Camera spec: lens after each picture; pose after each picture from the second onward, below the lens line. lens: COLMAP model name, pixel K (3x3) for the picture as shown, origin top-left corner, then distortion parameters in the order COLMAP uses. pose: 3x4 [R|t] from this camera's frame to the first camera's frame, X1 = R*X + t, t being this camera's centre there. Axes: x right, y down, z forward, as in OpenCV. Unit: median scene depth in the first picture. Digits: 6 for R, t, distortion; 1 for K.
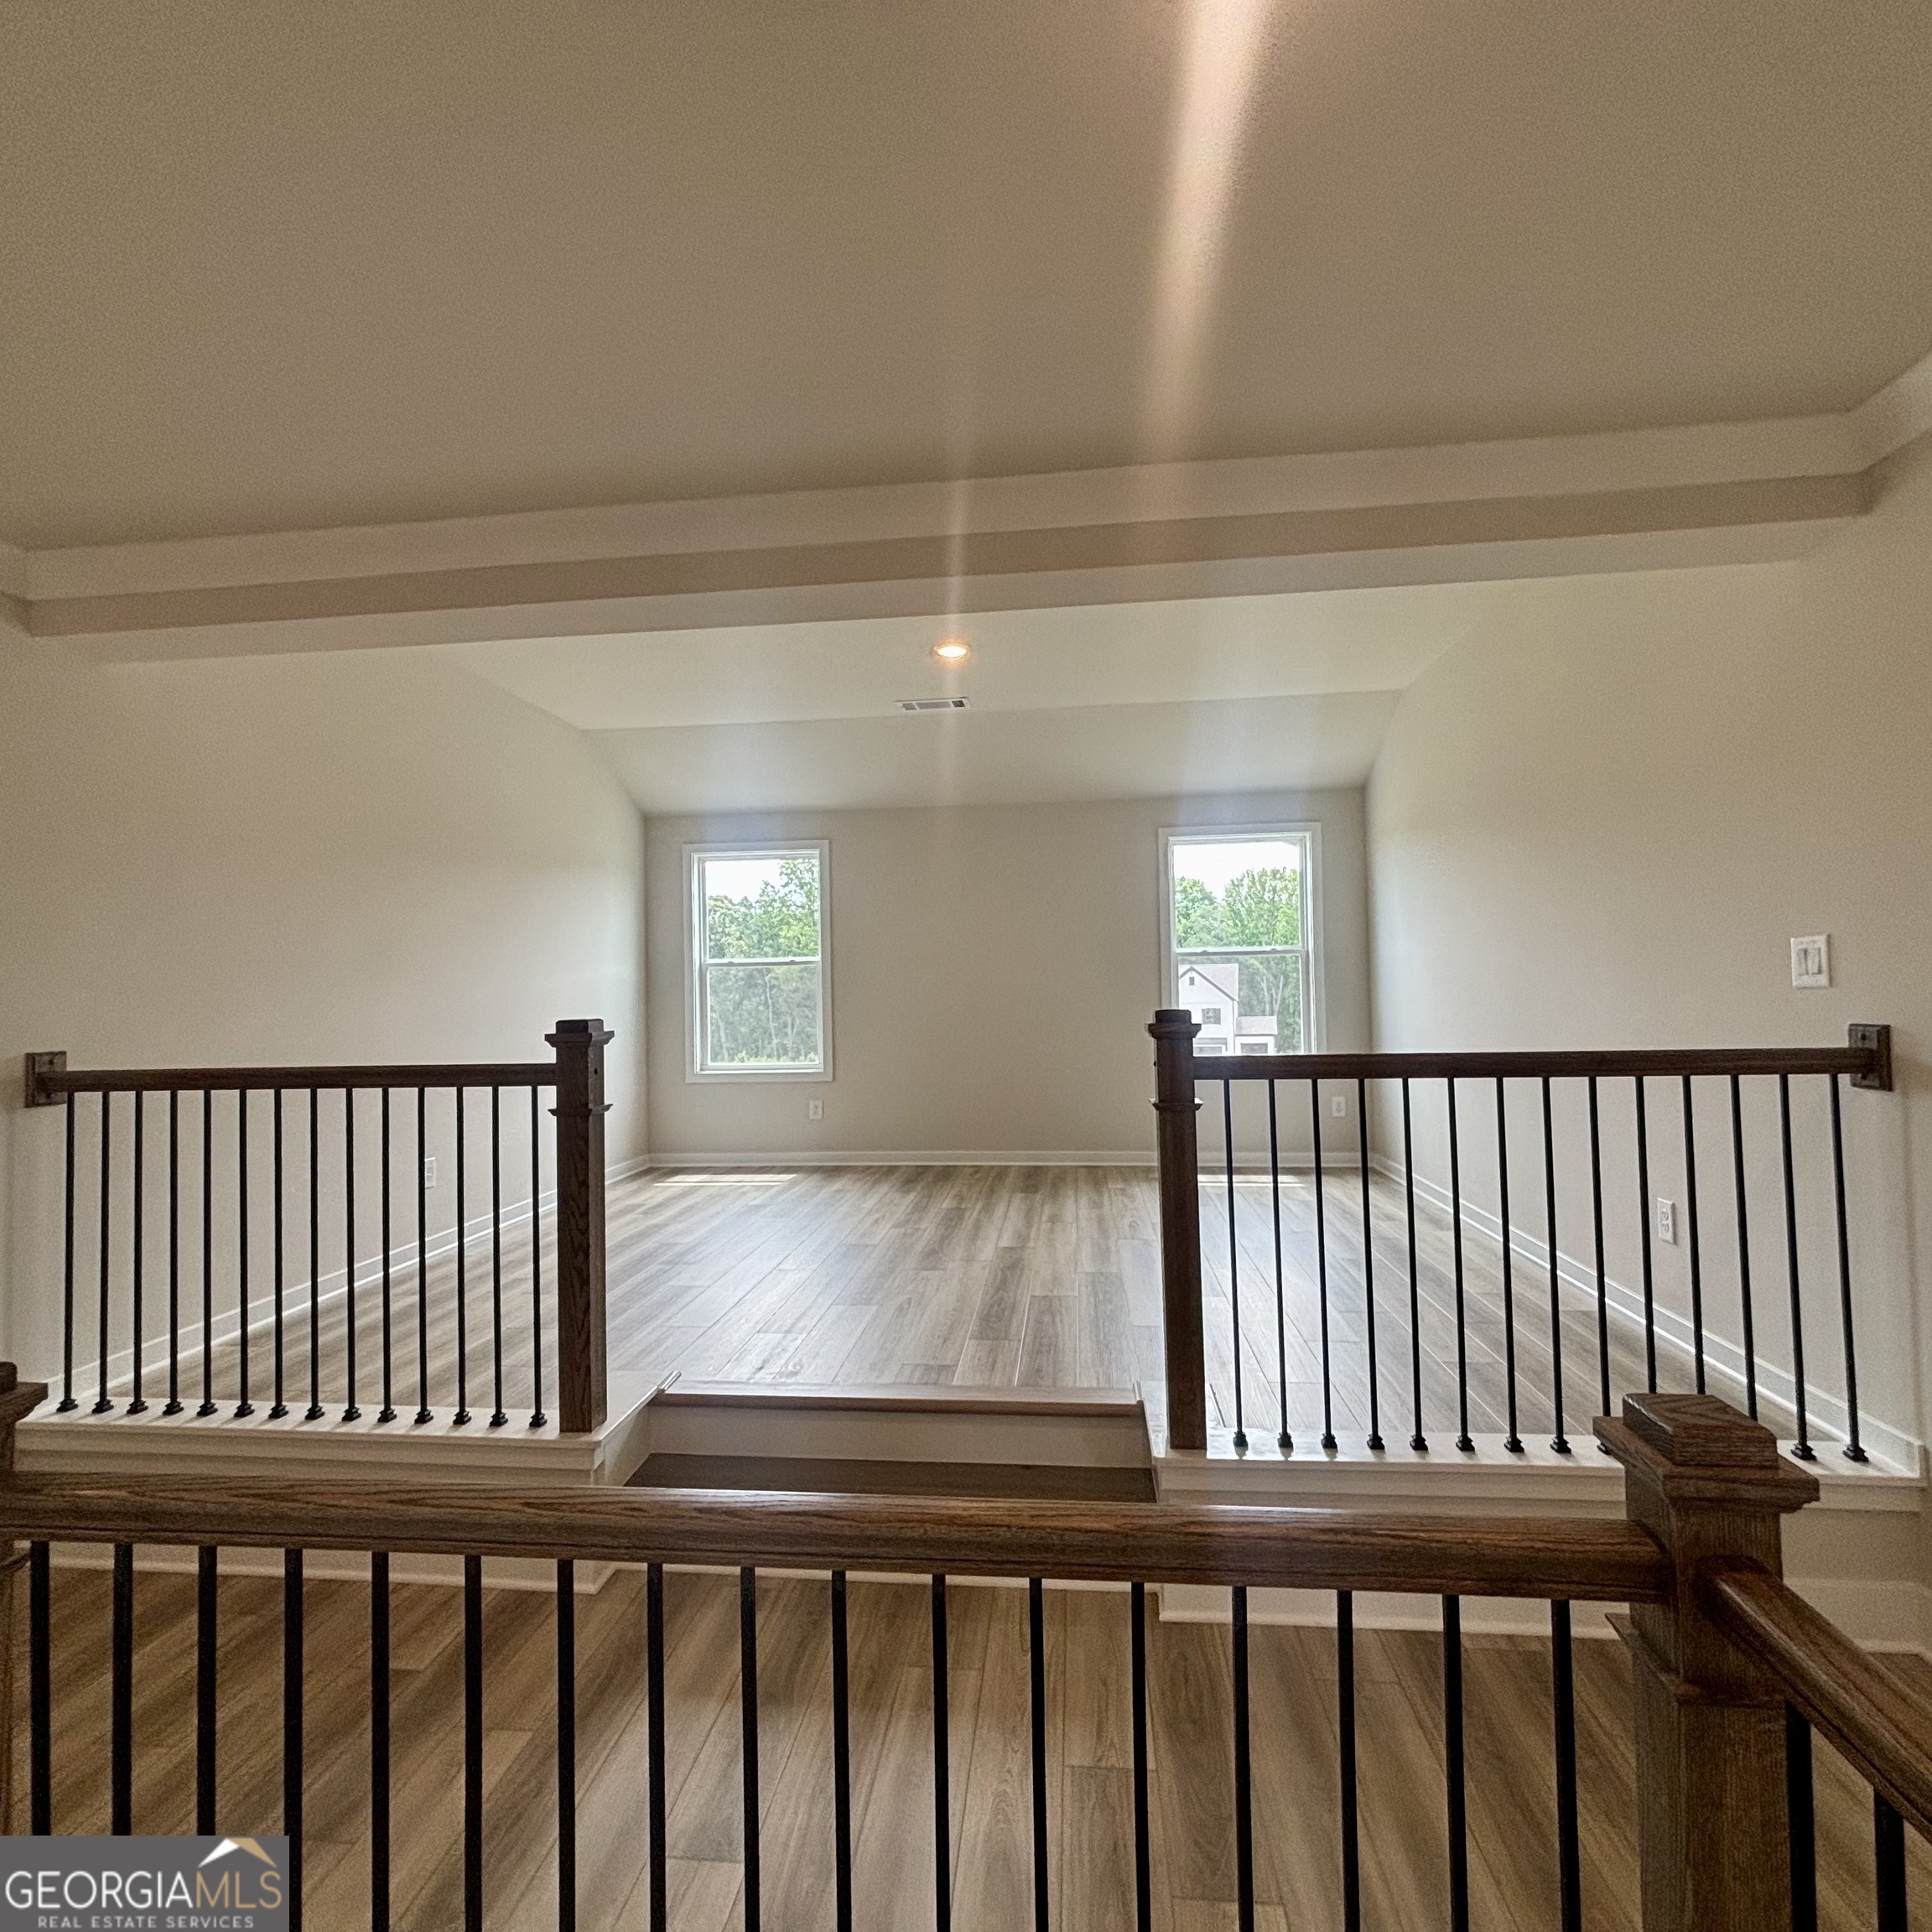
lens RADIAL K [[1042.1, 0, 955.2], [0, 1042.1, 963.5], [0, 0, 1]] dist [0.007683, -0.009003]
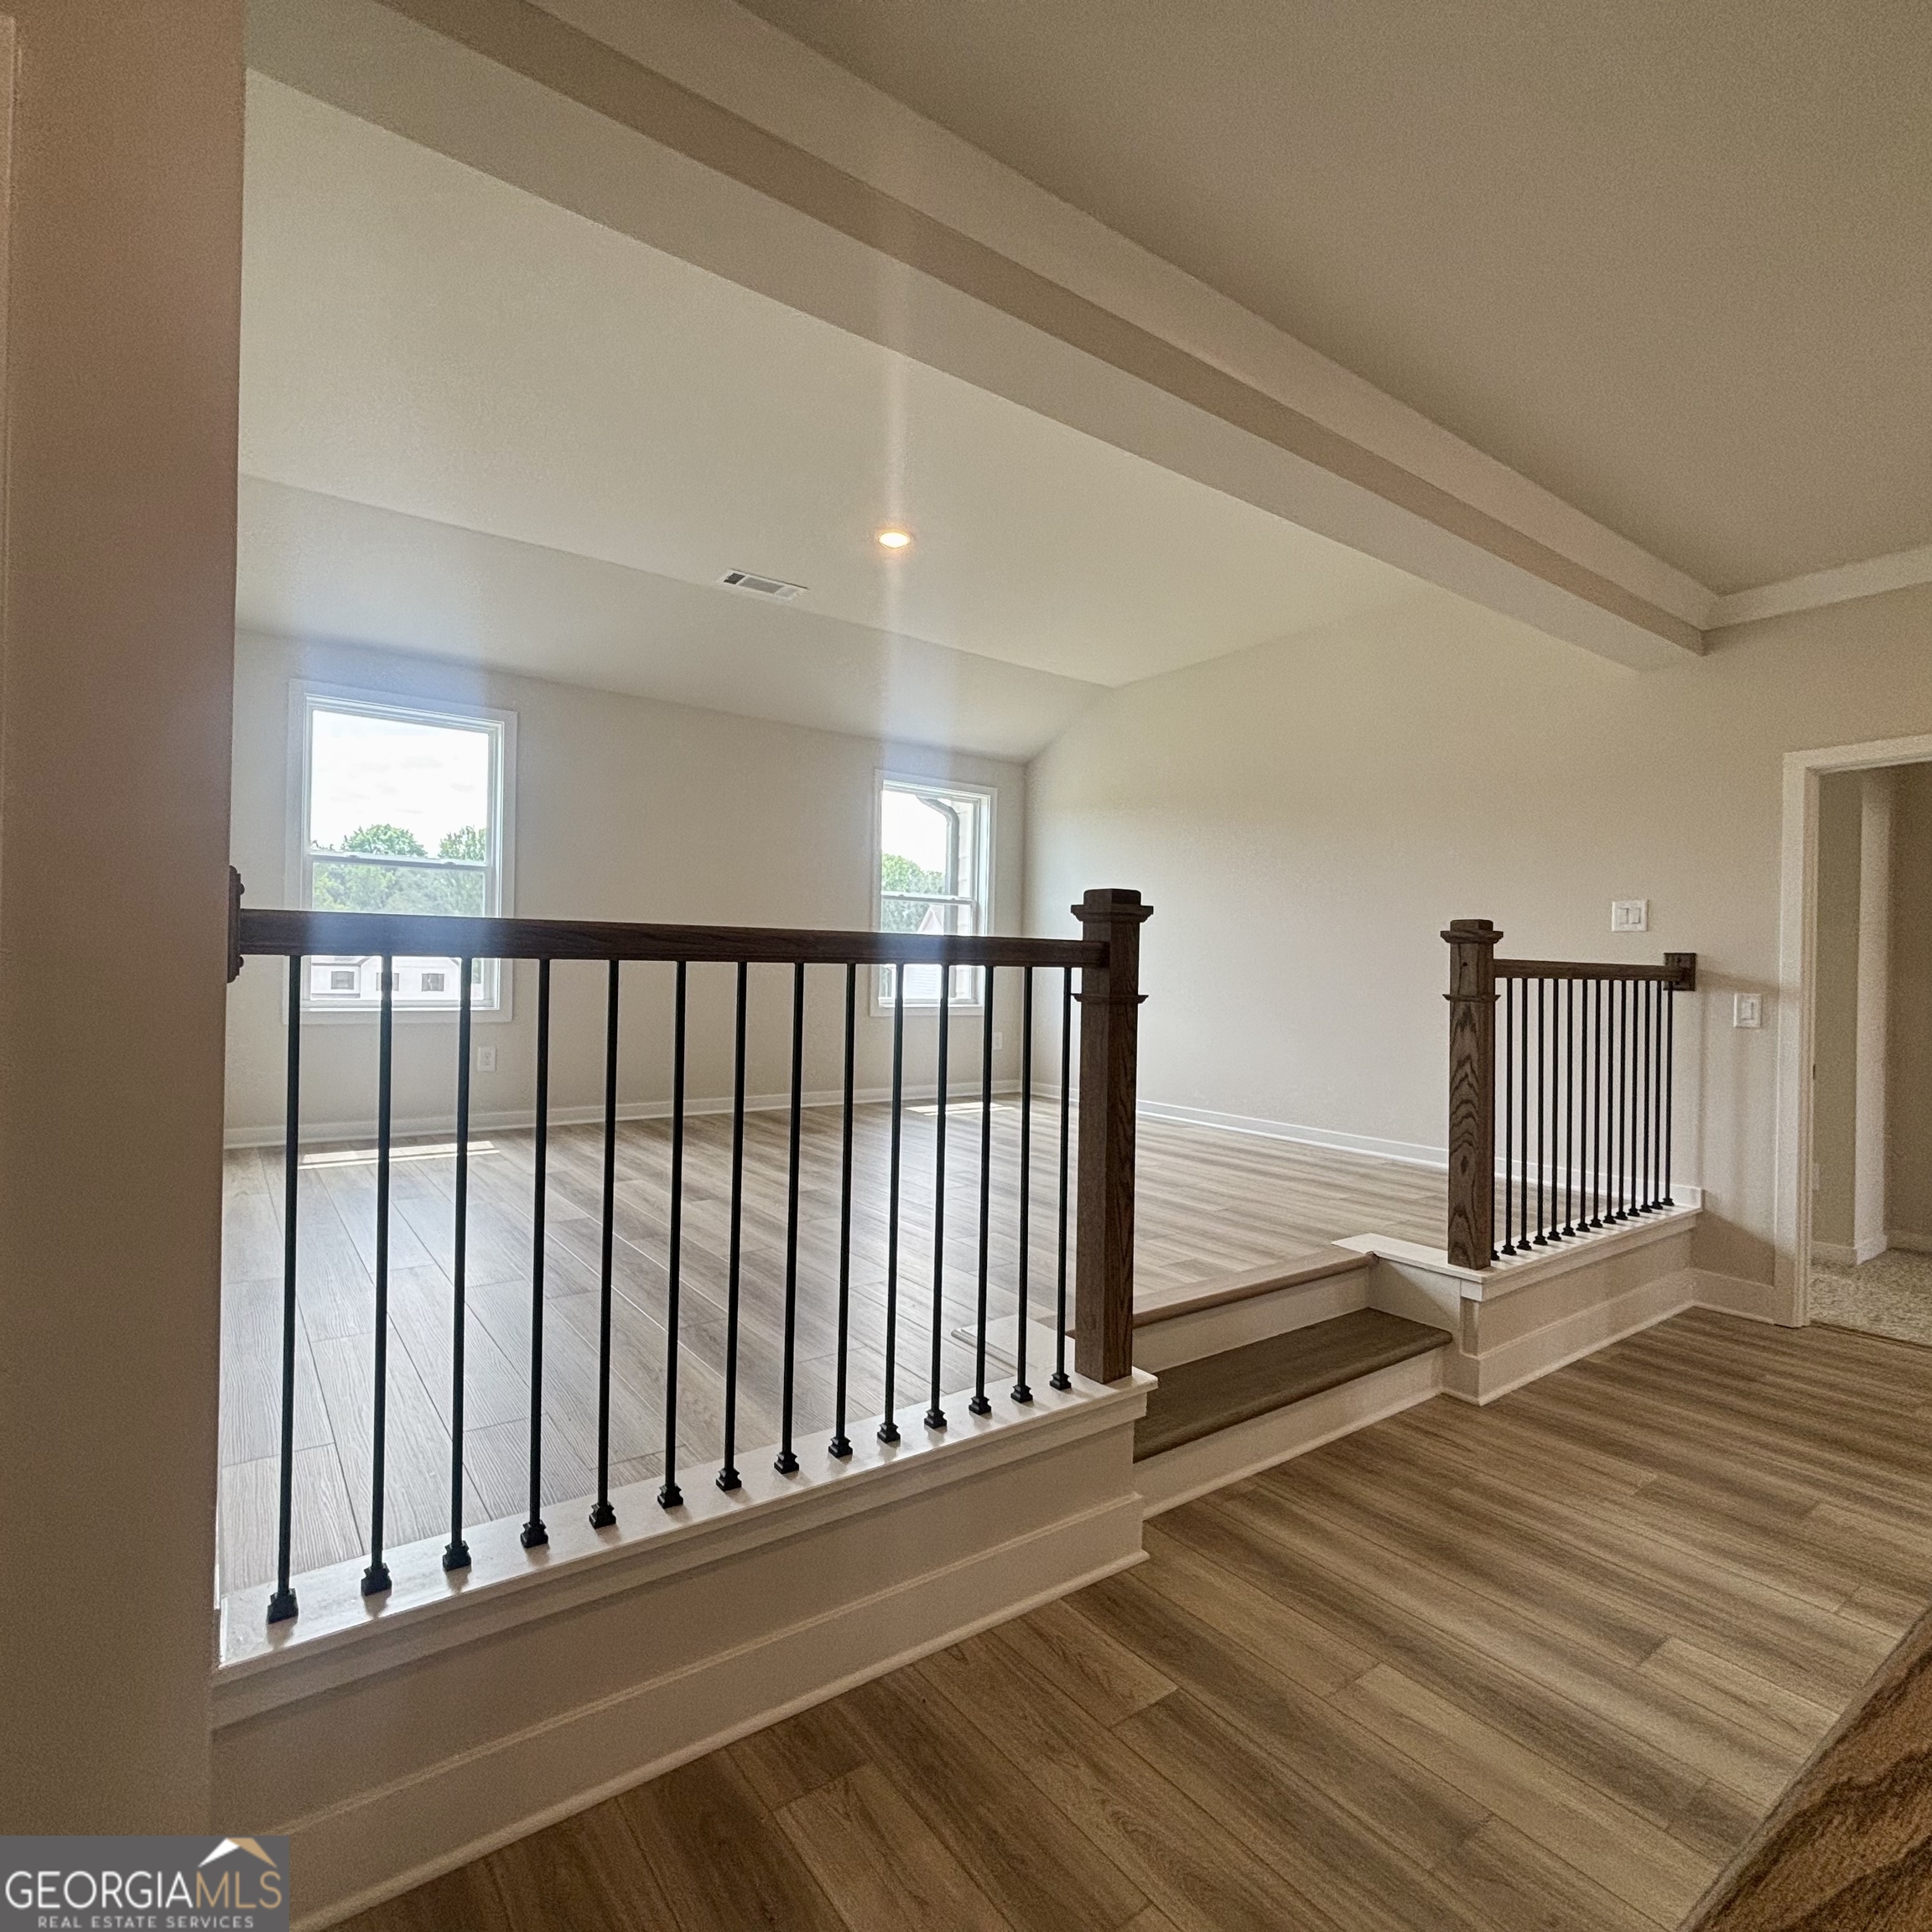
lens RADIAL K [[1042.1, 0, 963.3], [0, 1042.1, 965.3], [0, 0, 1]] dist [0.007683, -0.009003]
pose [[0.727999, 0.035425, 0.684663, -1.001094], [-0.055124, 0.998455, 0.006953, 0.113397], [-0.683359, -0.042803, 0.728827, 0.472934]]
